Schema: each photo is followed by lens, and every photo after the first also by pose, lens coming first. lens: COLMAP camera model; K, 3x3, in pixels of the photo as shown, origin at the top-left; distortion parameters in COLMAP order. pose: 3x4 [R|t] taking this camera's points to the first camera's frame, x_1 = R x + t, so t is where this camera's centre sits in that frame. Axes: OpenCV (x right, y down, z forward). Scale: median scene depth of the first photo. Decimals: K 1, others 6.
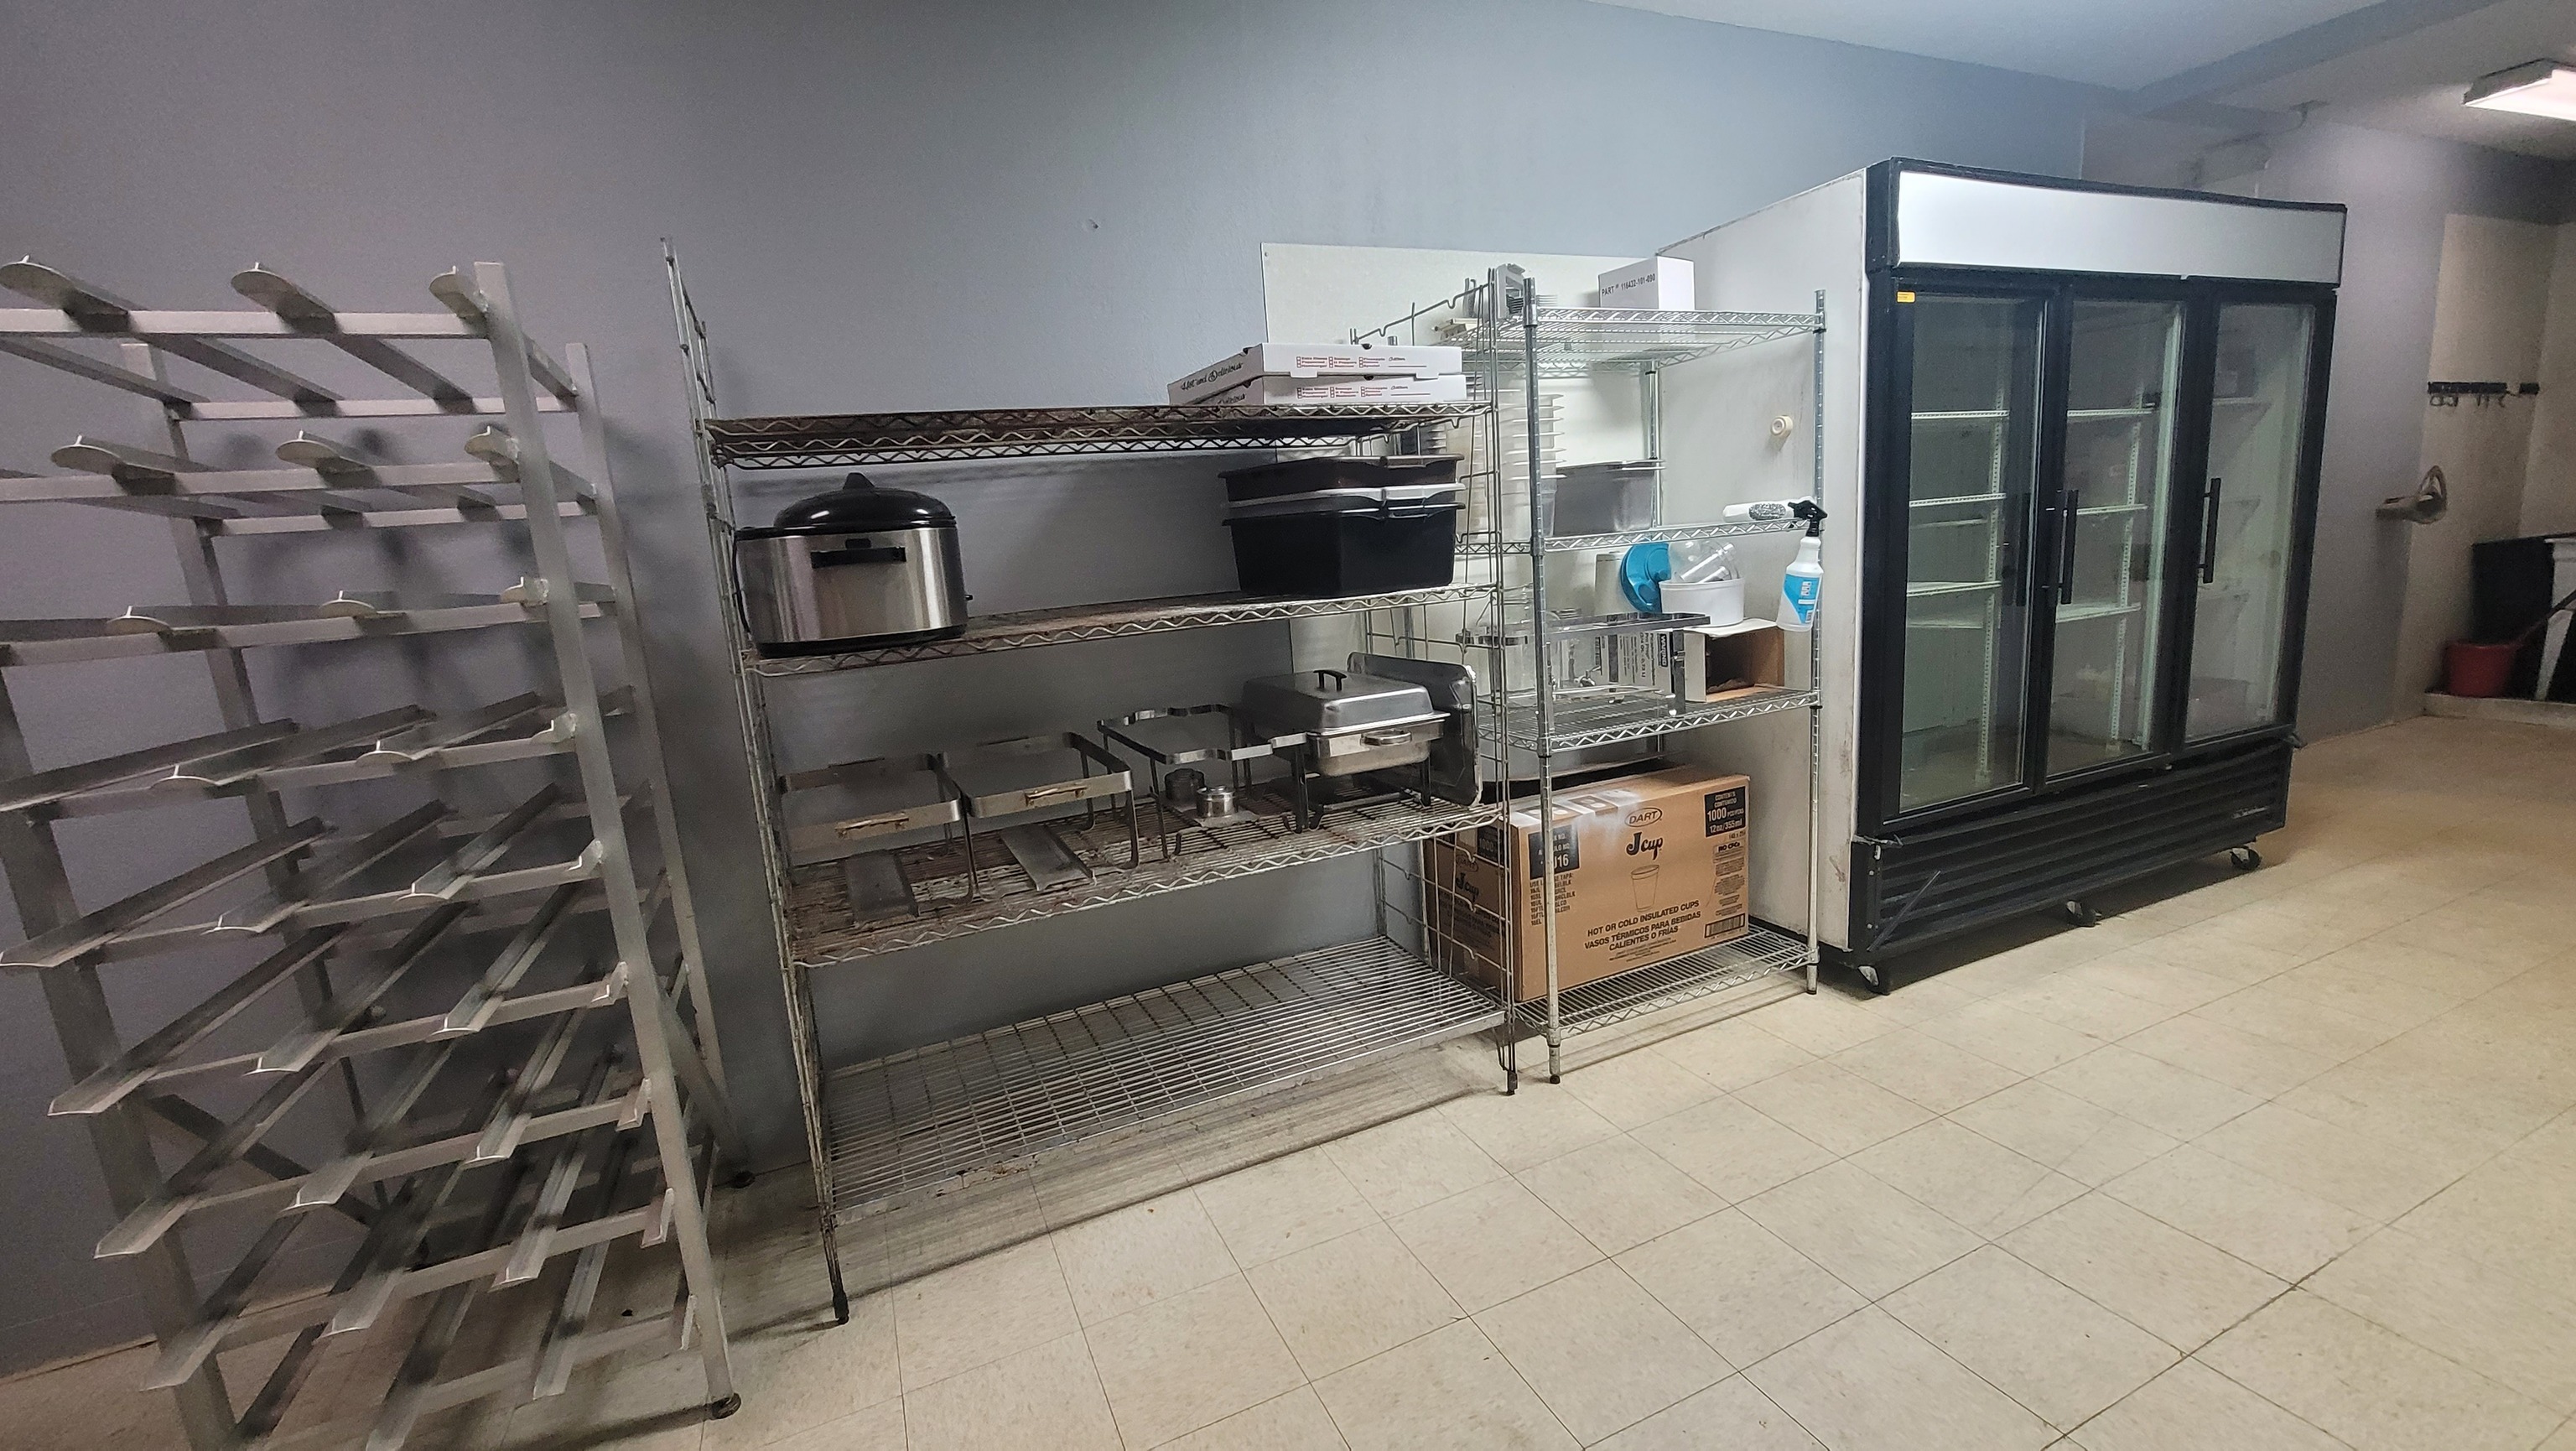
lens RADIAL K [[1046.2, 0, 1305.4], [0, 1046.2, 717.2], [0, 0, 1]] dist [-0.007289, 0.001662]
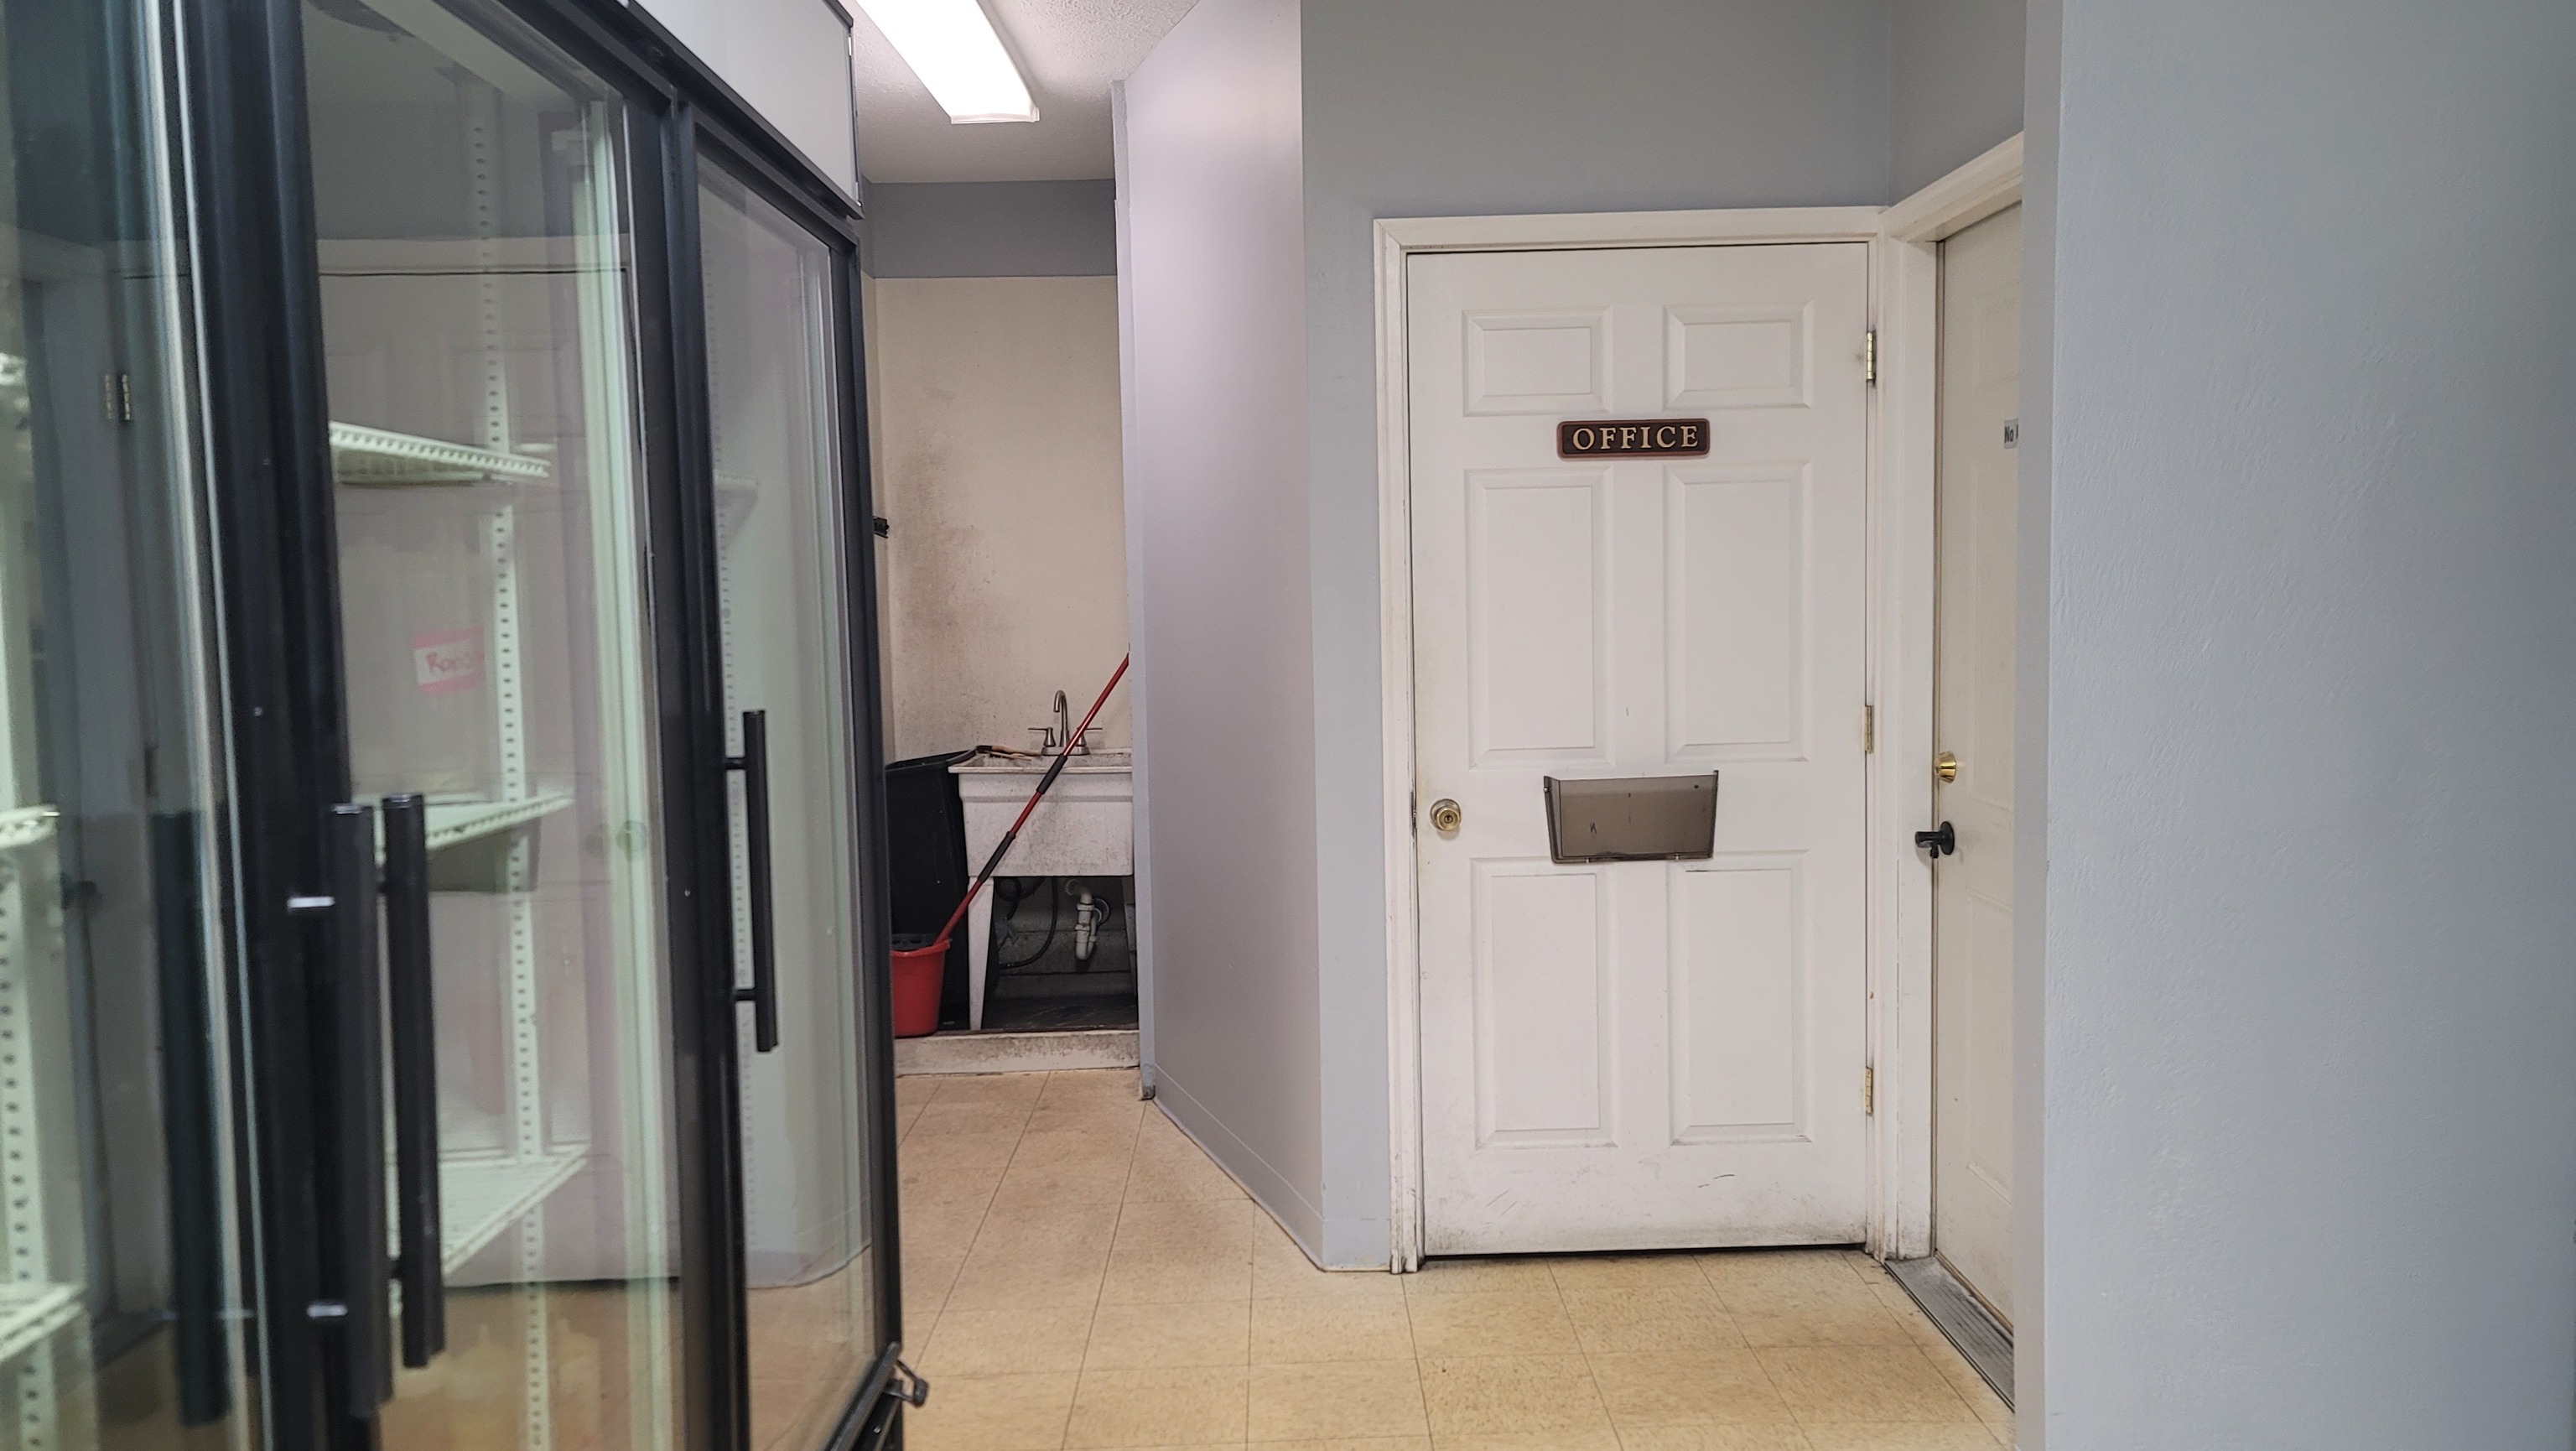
lens RADIAL K [[1894.0, 0, 1295.0], [0, 1894.0, 713.7], [0, 0, 1]] dist [0.065992, -0.039076]
pose [[0.385918, -0.004734, 0.922521, 0.435311], [0.154750, 0.986150, -0.059676, -0.174395], [-0.909461, 0.165790, 0.381305, 0.658527]]
